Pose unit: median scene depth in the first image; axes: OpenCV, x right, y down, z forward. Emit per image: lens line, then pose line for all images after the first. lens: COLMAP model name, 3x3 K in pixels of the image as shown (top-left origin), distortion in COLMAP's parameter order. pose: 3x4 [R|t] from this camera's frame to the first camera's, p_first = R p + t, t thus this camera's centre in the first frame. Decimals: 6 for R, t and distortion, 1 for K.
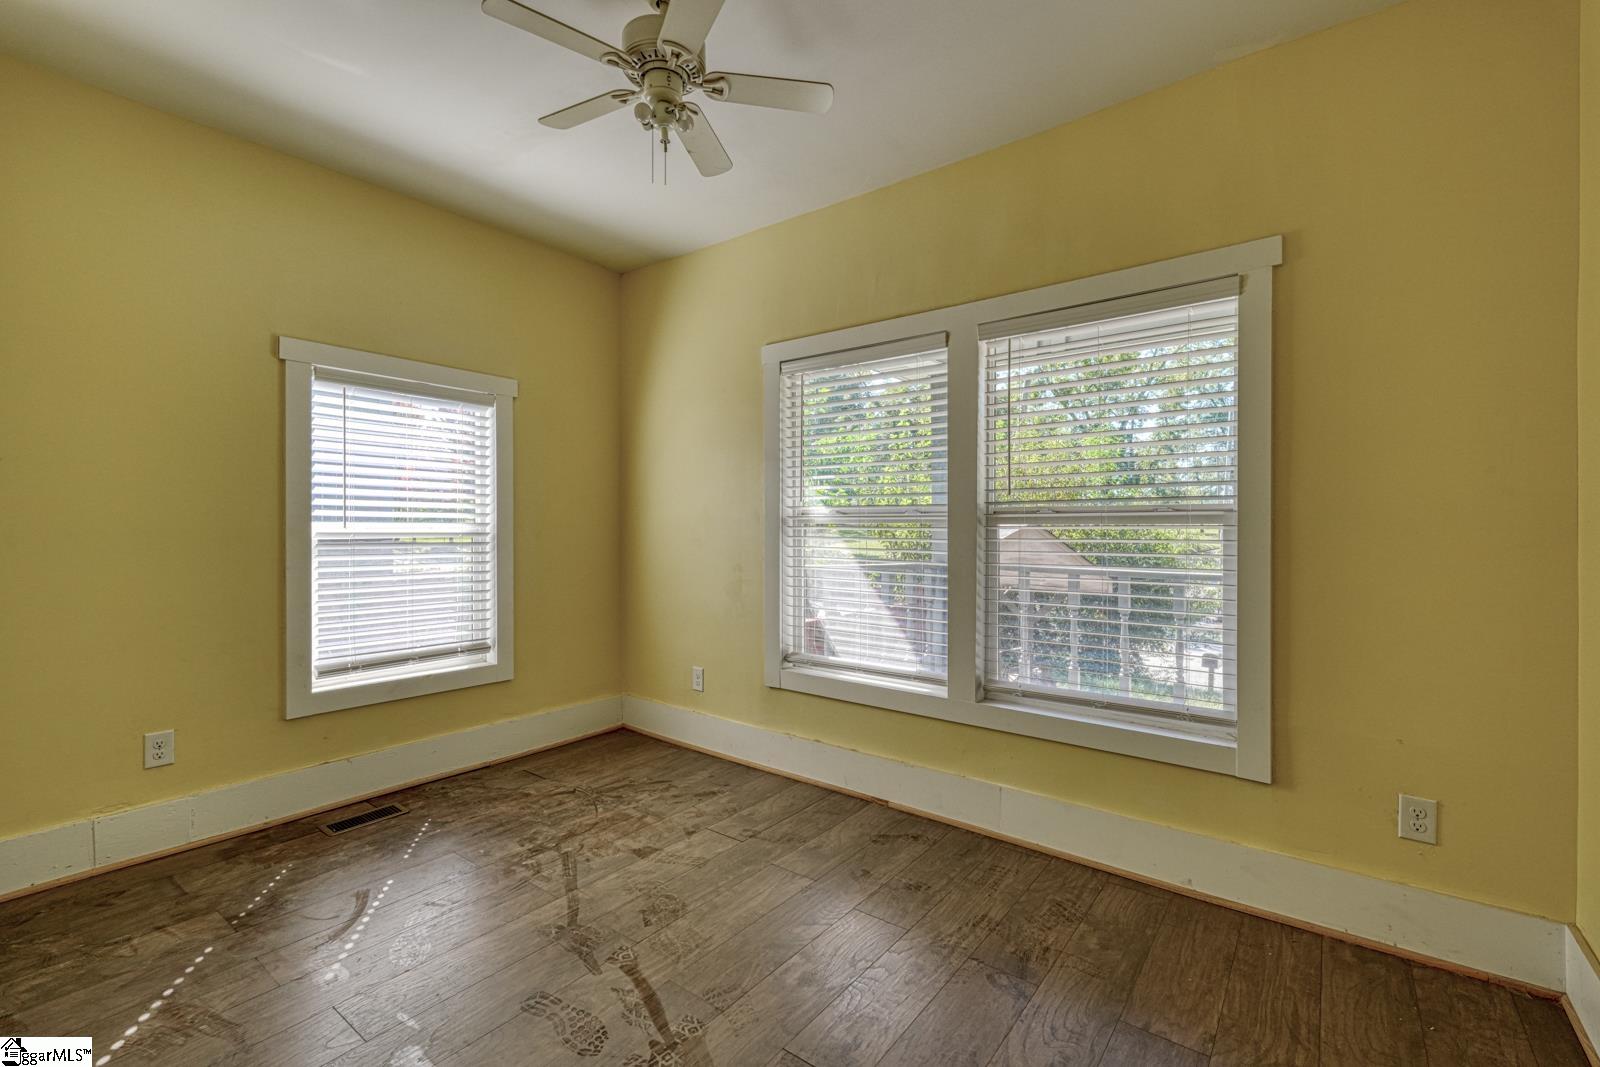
lens RADIAL K [[724.7, 0, 796.0], [0, 724.7, 528.7], [0, 0, 1]] dist [0.000300, 0.000039]
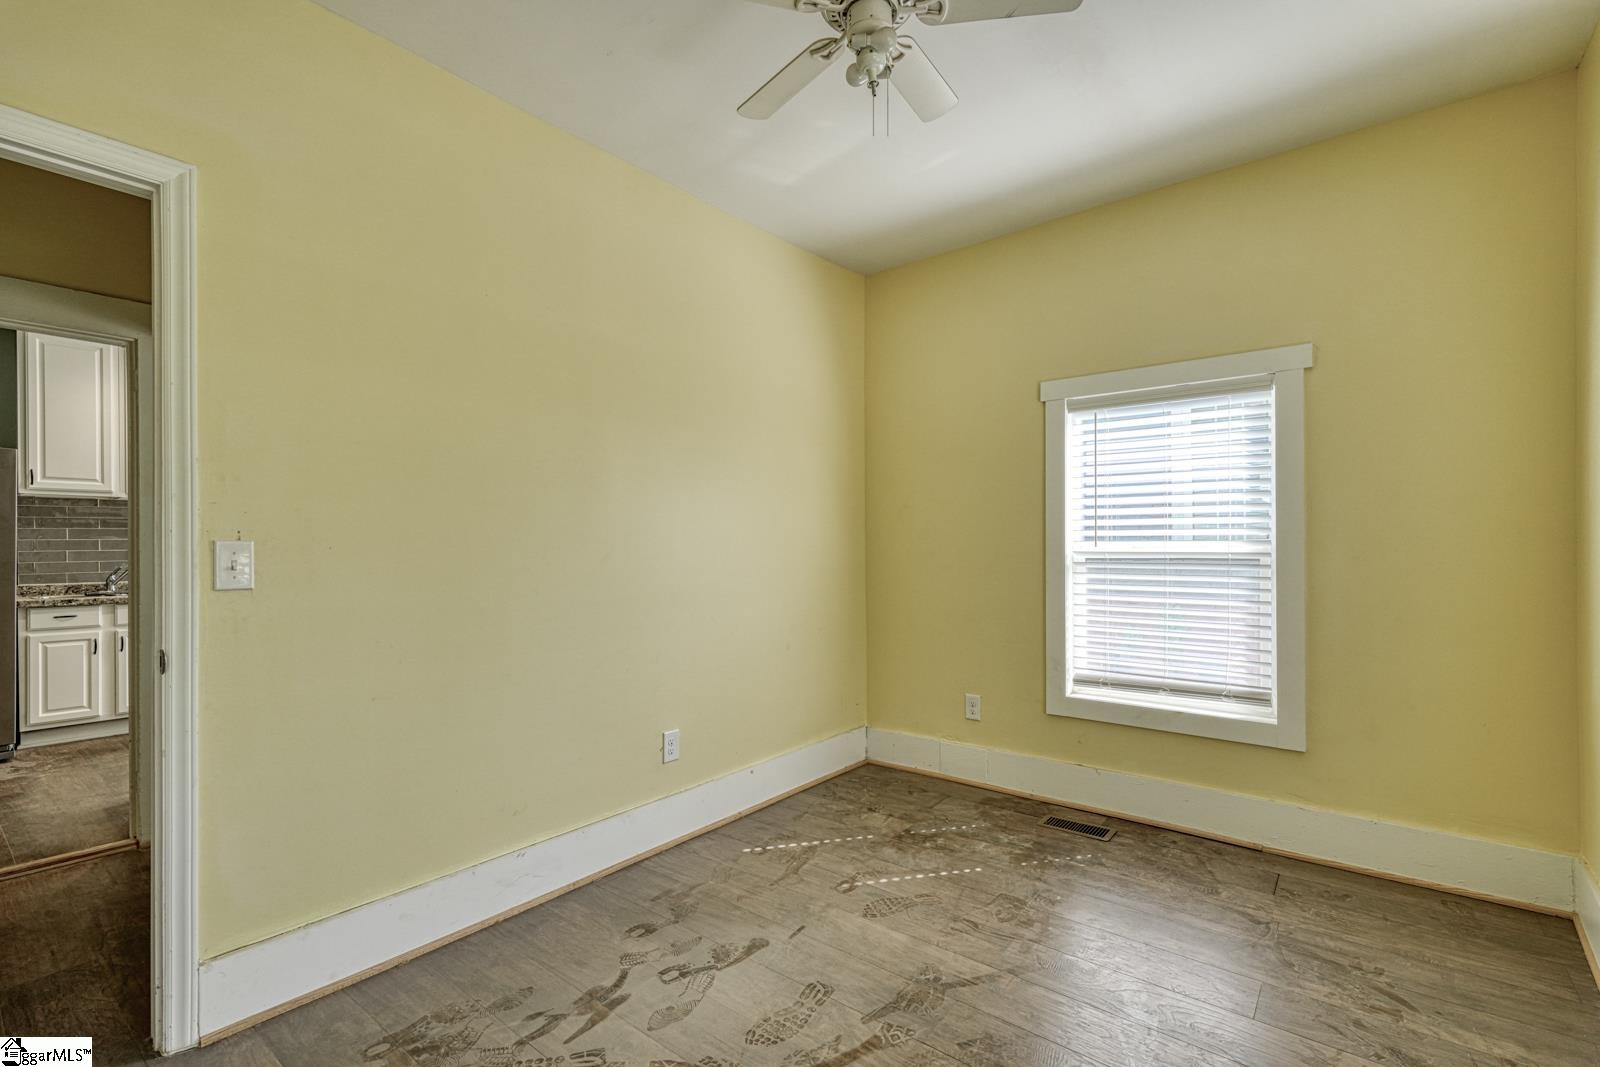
lens RADIAL K [[713.7, 0, 800.0], [0, 713.7, 553.3], [0, 0, 1]] dist [-0.000442, 0.000082]
pose [[-0.041153, 0.007309, -0.999126, 0.435154], [0.001679, 0.999972, 0.007246, -0.000368], [0.999151, -0.001379, -0.041164, 0.639145]]
